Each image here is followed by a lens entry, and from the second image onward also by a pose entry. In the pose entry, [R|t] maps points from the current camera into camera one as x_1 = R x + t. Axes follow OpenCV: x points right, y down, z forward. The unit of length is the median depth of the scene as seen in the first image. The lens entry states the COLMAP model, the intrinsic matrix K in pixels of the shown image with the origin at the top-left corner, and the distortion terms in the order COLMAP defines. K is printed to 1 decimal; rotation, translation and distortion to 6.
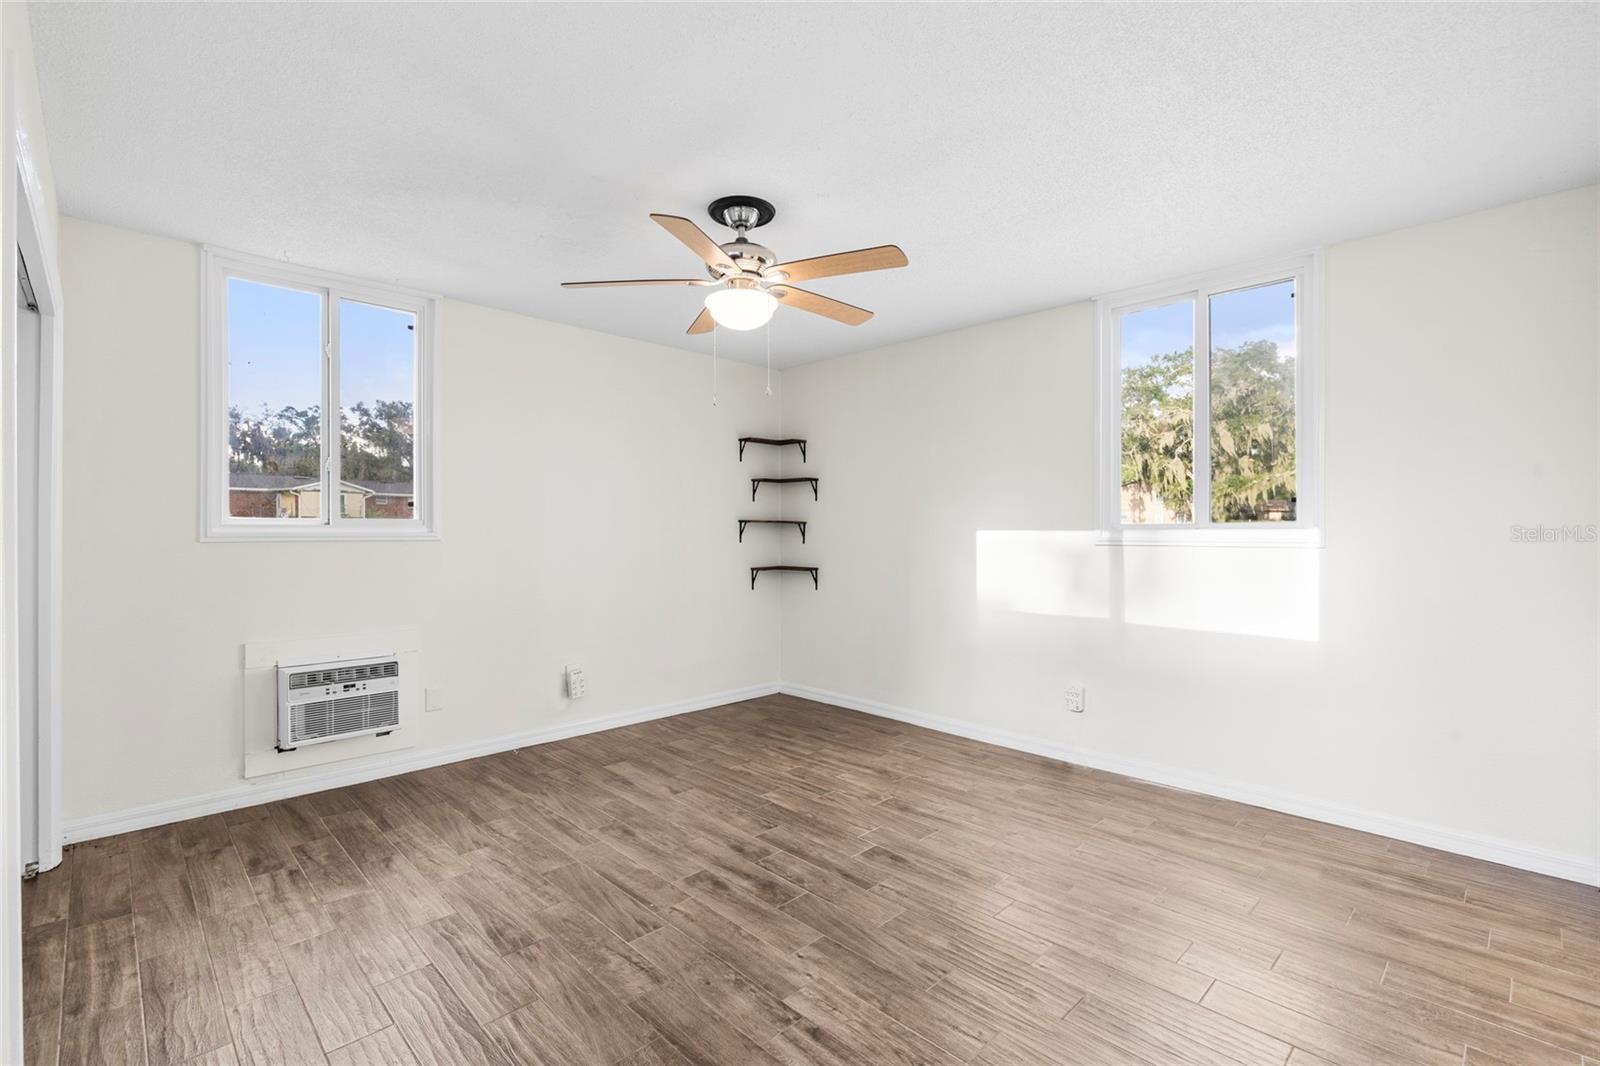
lens RADIAL K [[706.4, 0, 800.0], [0, 706.4, 533.0], [0, 0, 1]] dist [-0.000132, 0.000657]
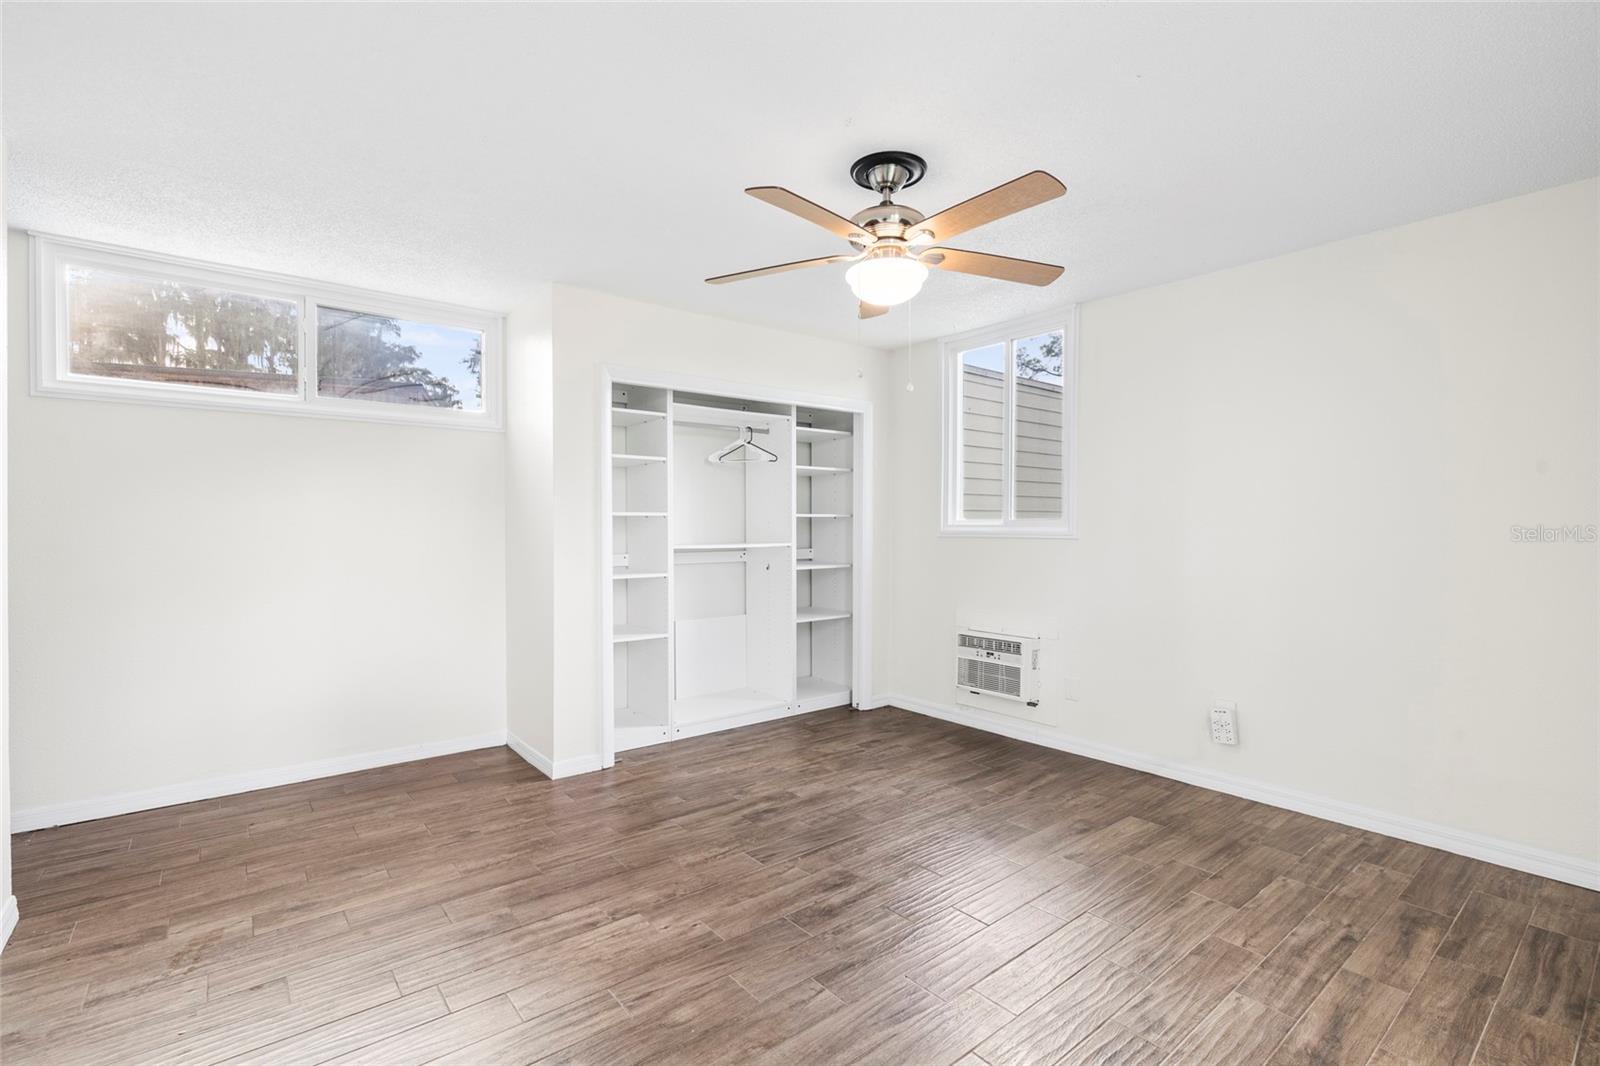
lens RADIAL K [[728.3, 0, 800.0], [0, 728.3, 533.0], [0, 0, 1]] dist [-0.000390, 0.000625]
pose [[-0.088278, 0.004366, -0.996086, 0.810145], [-0.003884, 0.999981, 0.004727, -0.001664], [0.996088, 0.004287, -0.088260, 0.935148]]
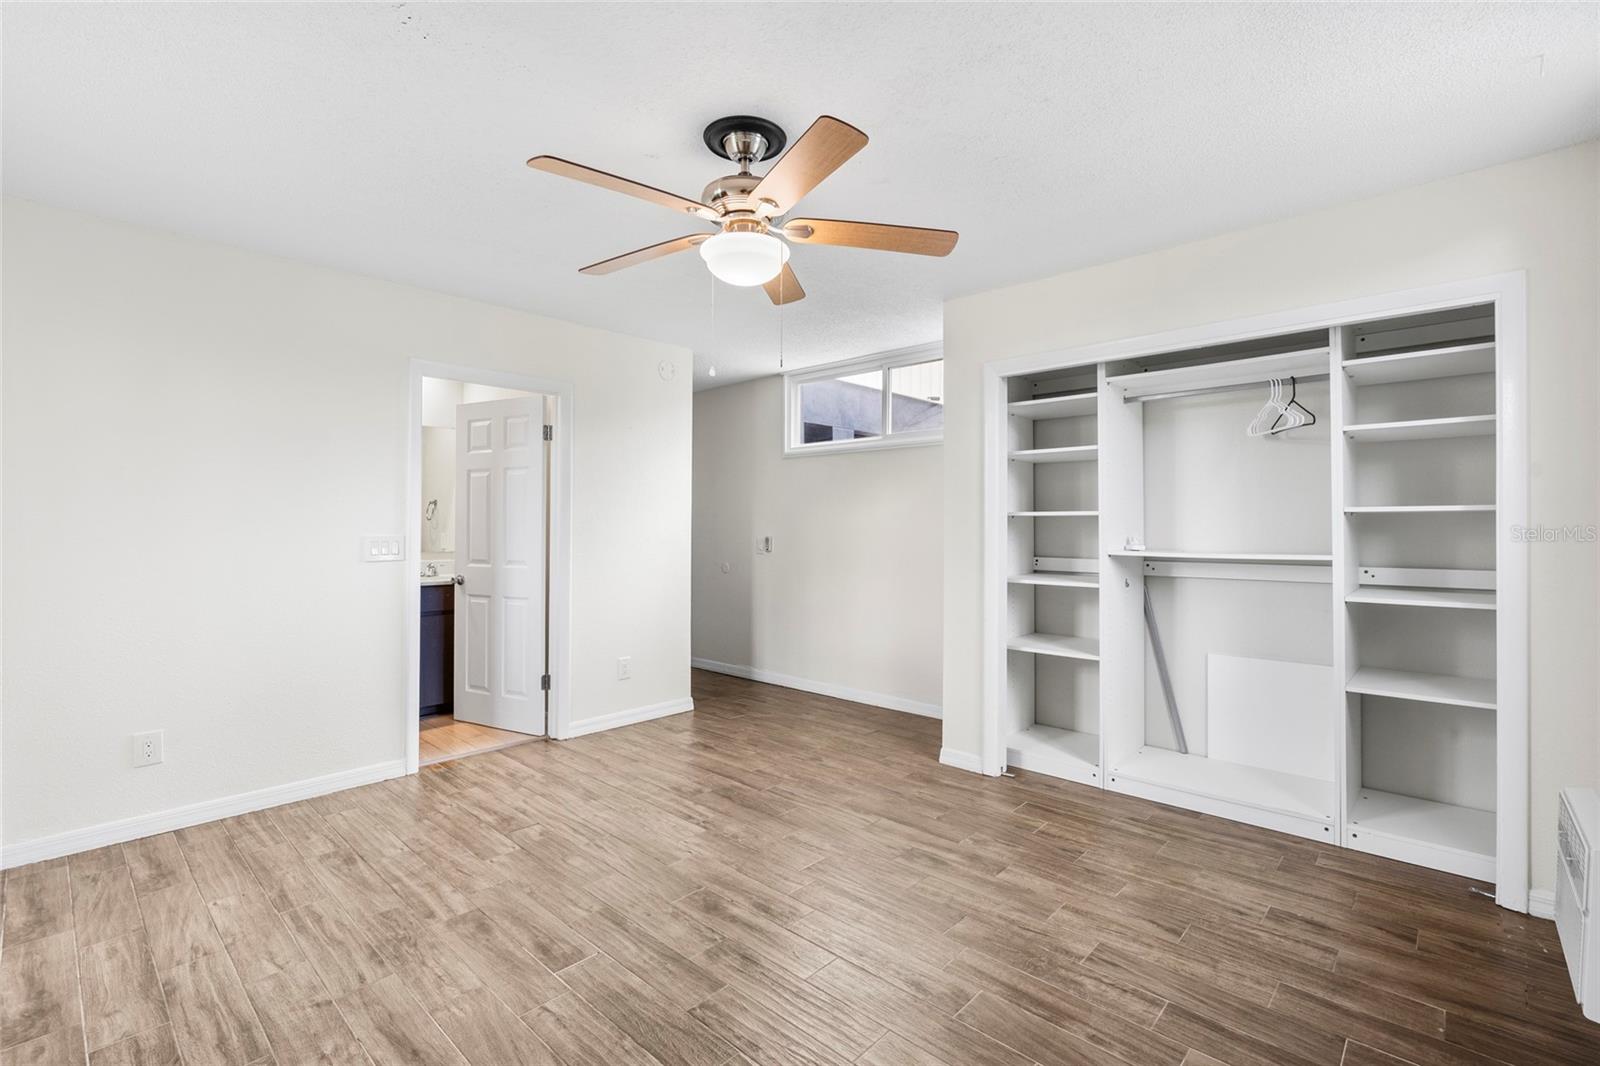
lens RADIAL K [[728.3, 0, 800.0], [0, 728.3, 533.0], [0, 0, 1]] dist [-0.000390, 0.000625]
pose [[-0.998920, -0.004561, -0.046245, -0.104224], [-0.005156, 0.999906, 0.012743, -0.011854], [0.046183, 0.012968, -0.998849, 1.762186]]
